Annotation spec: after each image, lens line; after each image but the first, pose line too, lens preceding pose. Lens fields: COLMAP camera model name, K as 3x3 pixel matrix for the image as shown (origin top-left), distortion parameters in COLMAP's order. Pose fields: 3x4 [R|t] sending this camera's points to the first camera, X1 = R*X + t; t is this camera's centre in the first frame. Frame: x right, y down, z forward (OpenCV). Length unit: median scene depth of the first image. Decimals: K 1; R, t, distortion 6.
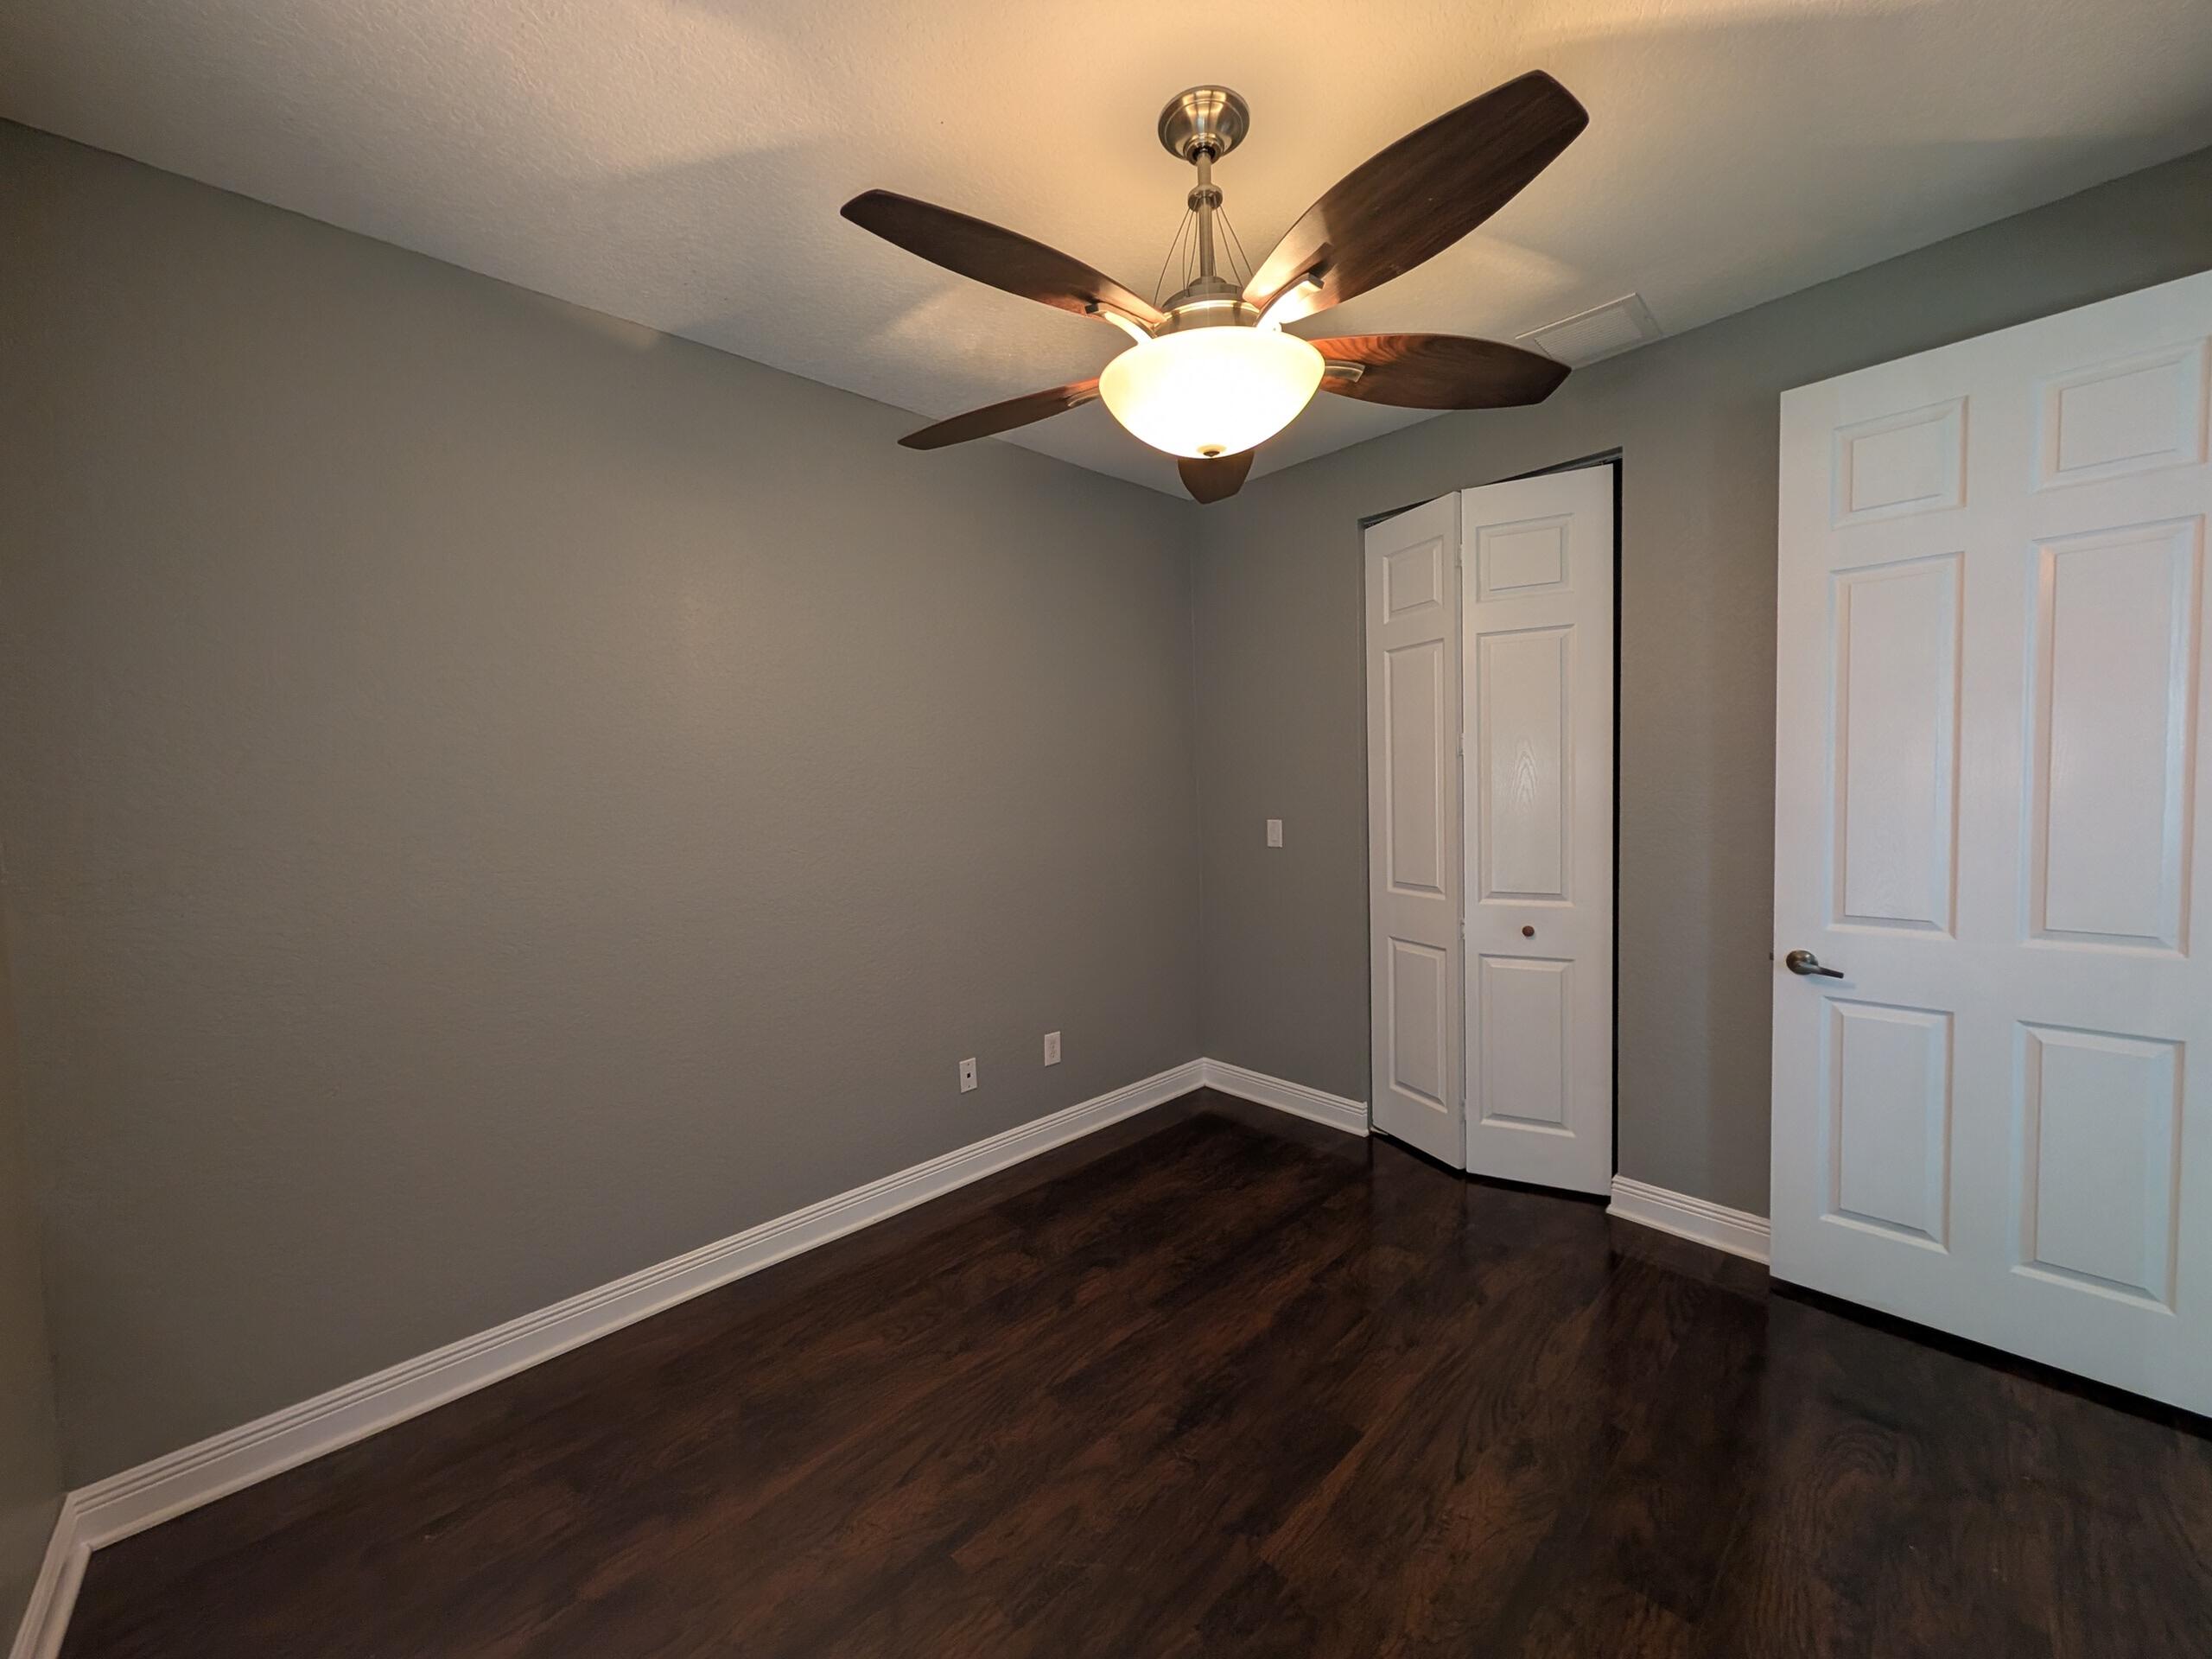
lens RADIAL K [[837.6, 0, 1108.7], [0, 837.6, 826.6], [0, 0, 1]] dist [-0.001706, 0.000591]
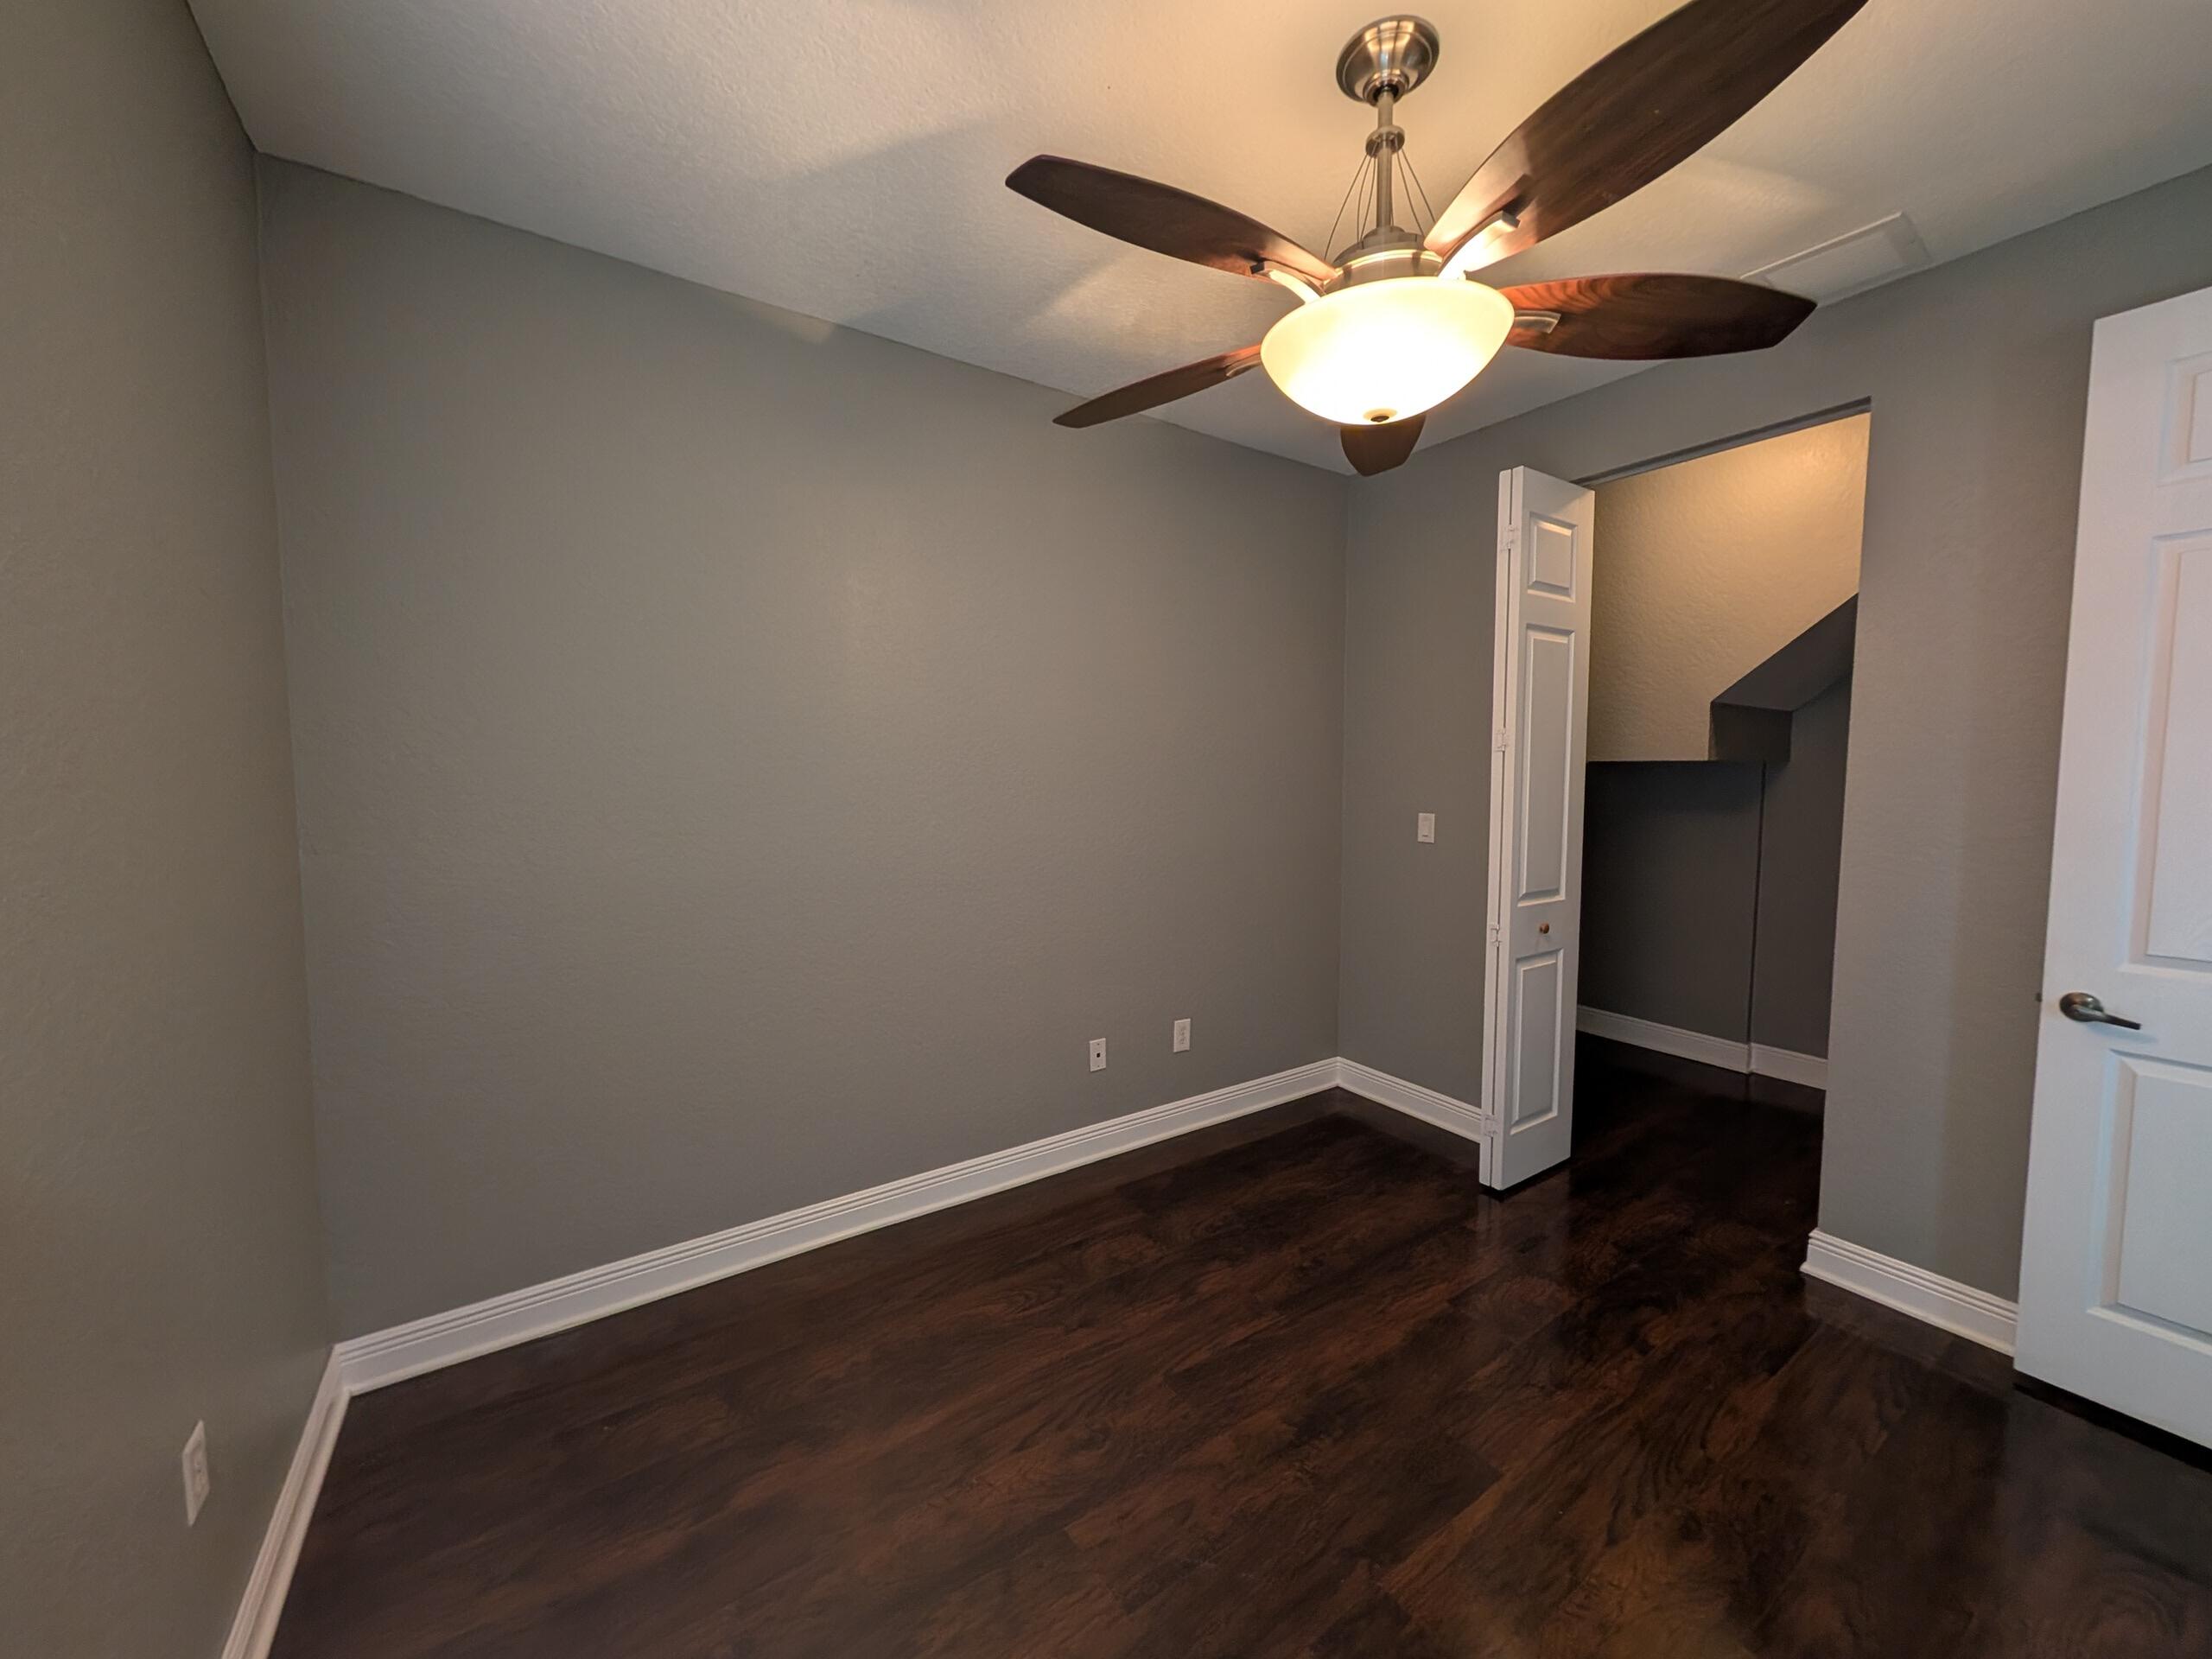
lens RADIAL K [[837.6, 0, 1108.1], [0, 837.6, 827.8], [0, 0, 1]] dist [-0.001706, 0.000591]
pose [[0.985978, 0.040660, -0.161845, -0.005663], [-0.037524, 0.999045, 0.022391, 0.000609], [0.162601, -0.016004, 0.986562, 0.018716]]
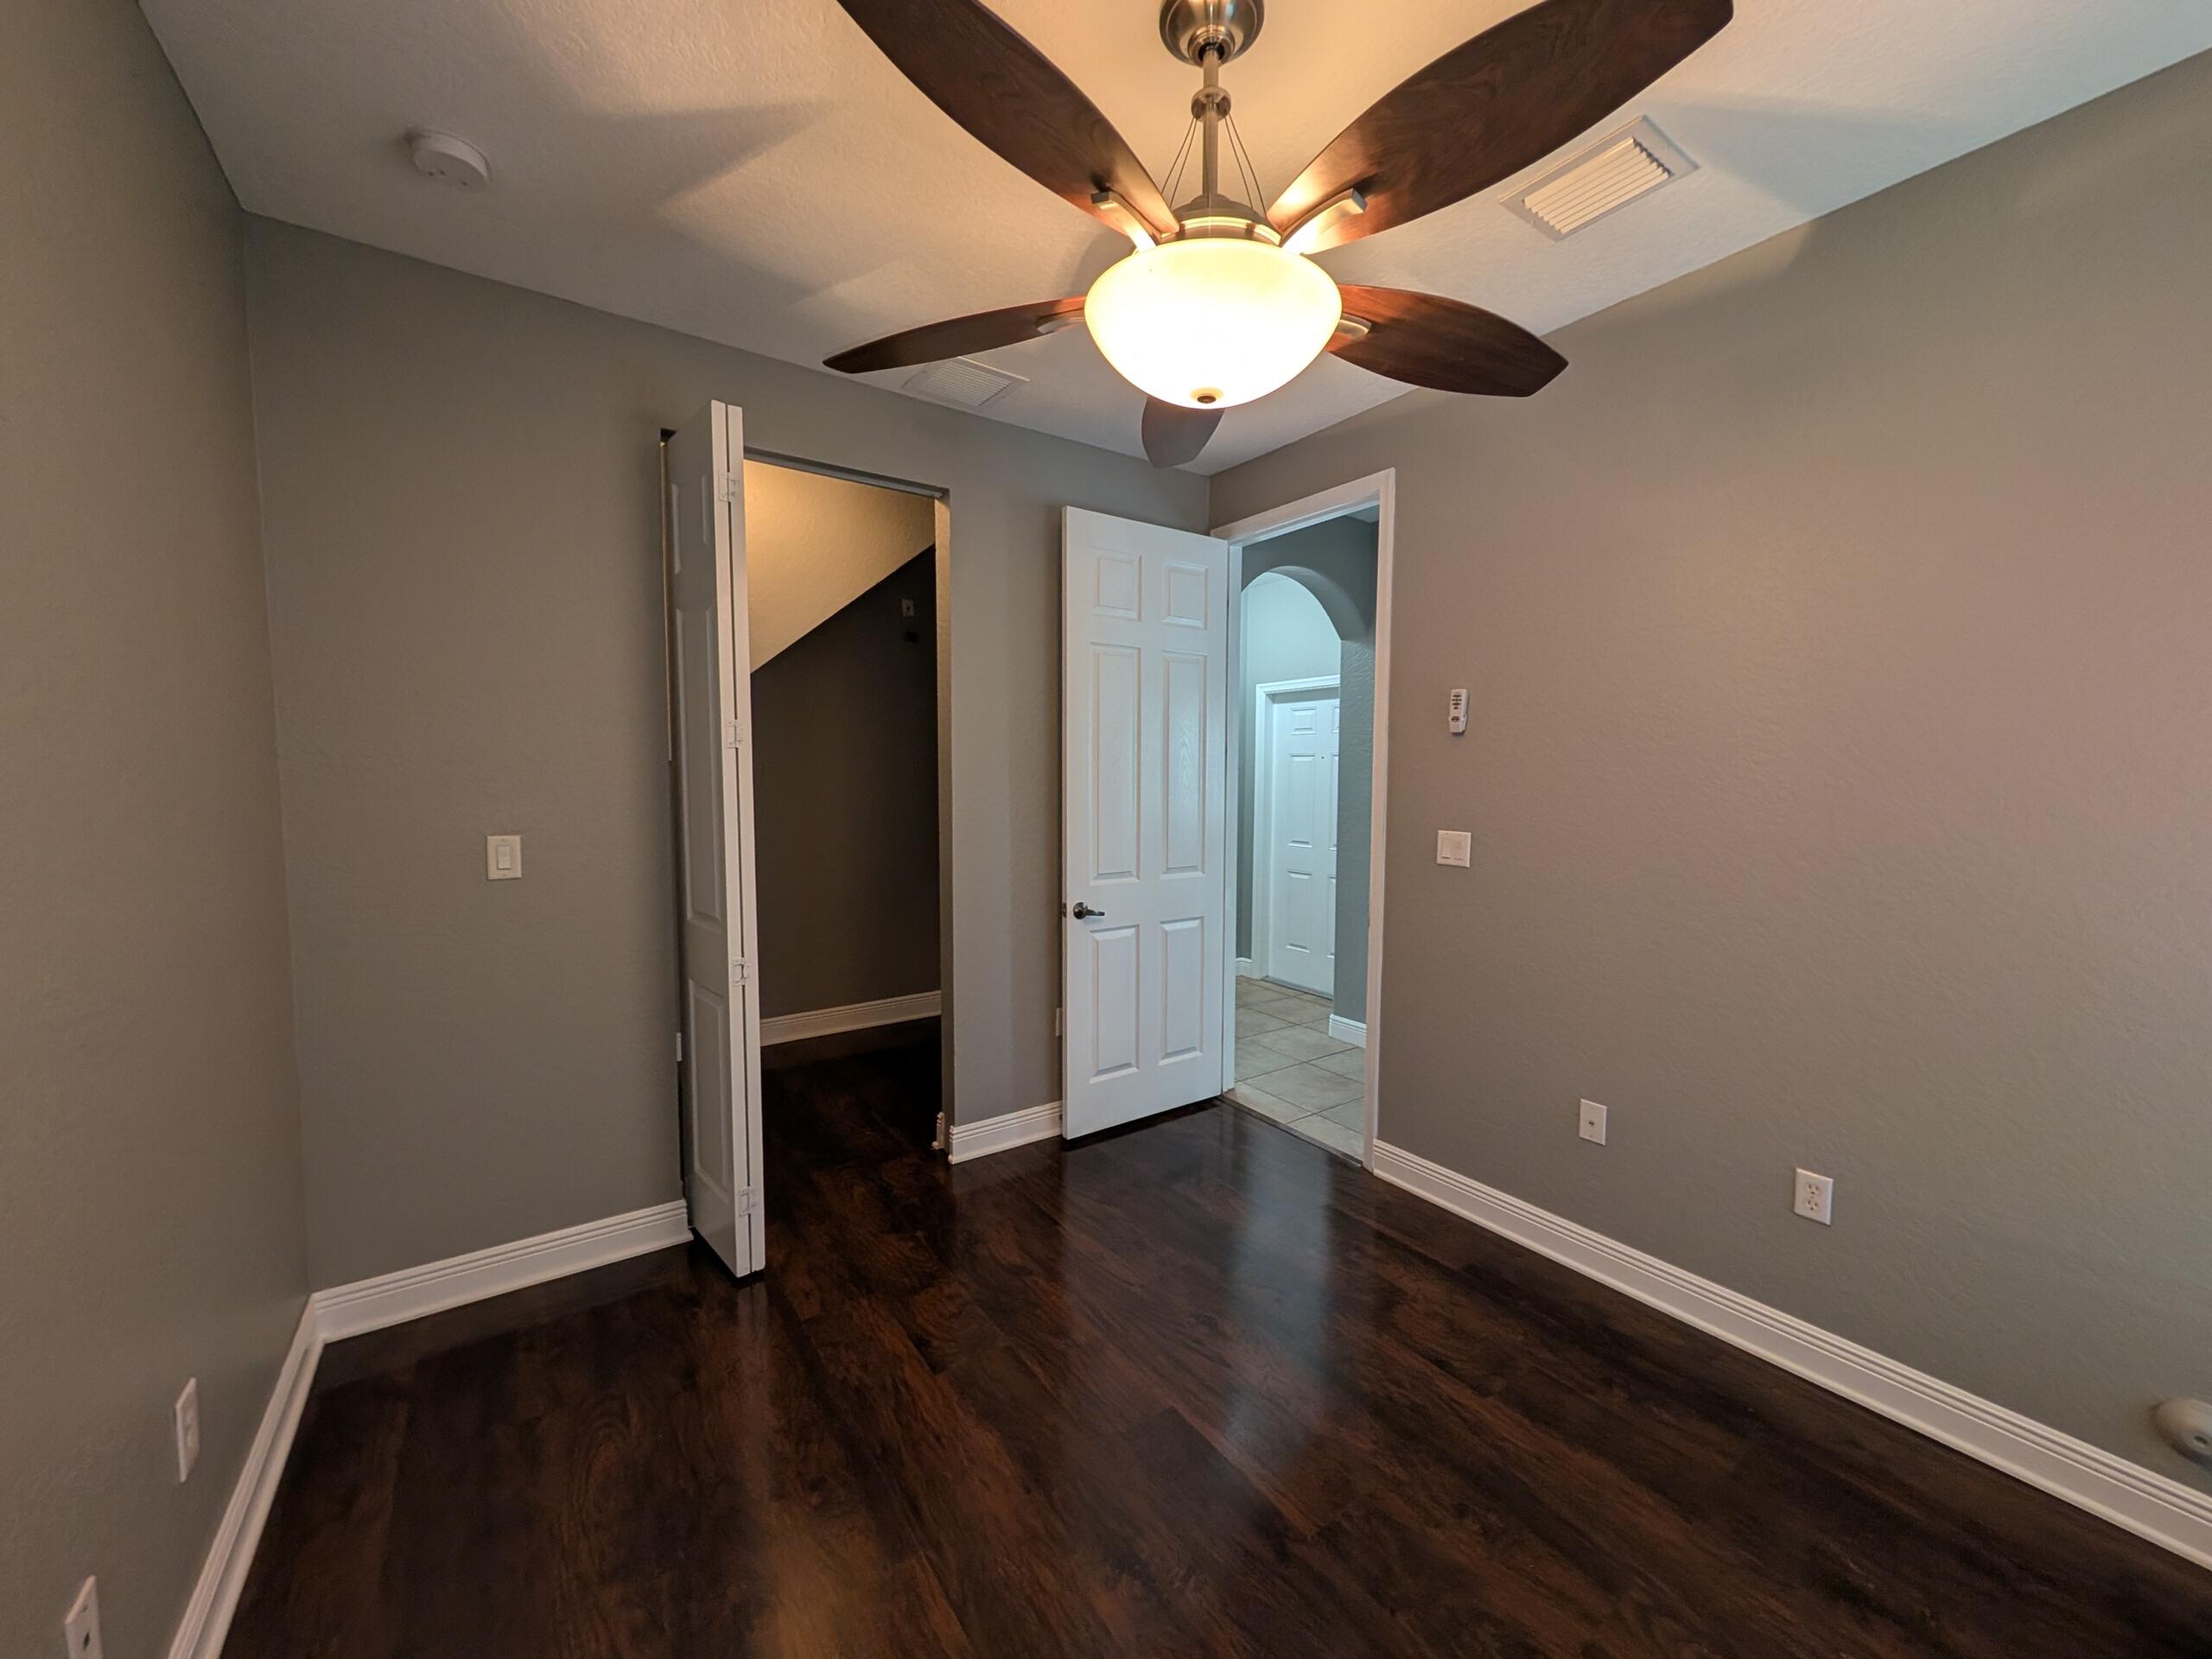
lens RADIAL K [[837.6, 0, 1103.5], [0, 837.6, 825.8], [0, 0, 1]] dist [-0.001706, 0.000591]
pose [[0.142580, -0.030508, 0.989313, -0.640350], [0.045593, 0.998666, 0.024226, -0.017474], [-0.988733, 0.041652, 0.143781, 0.819332]]
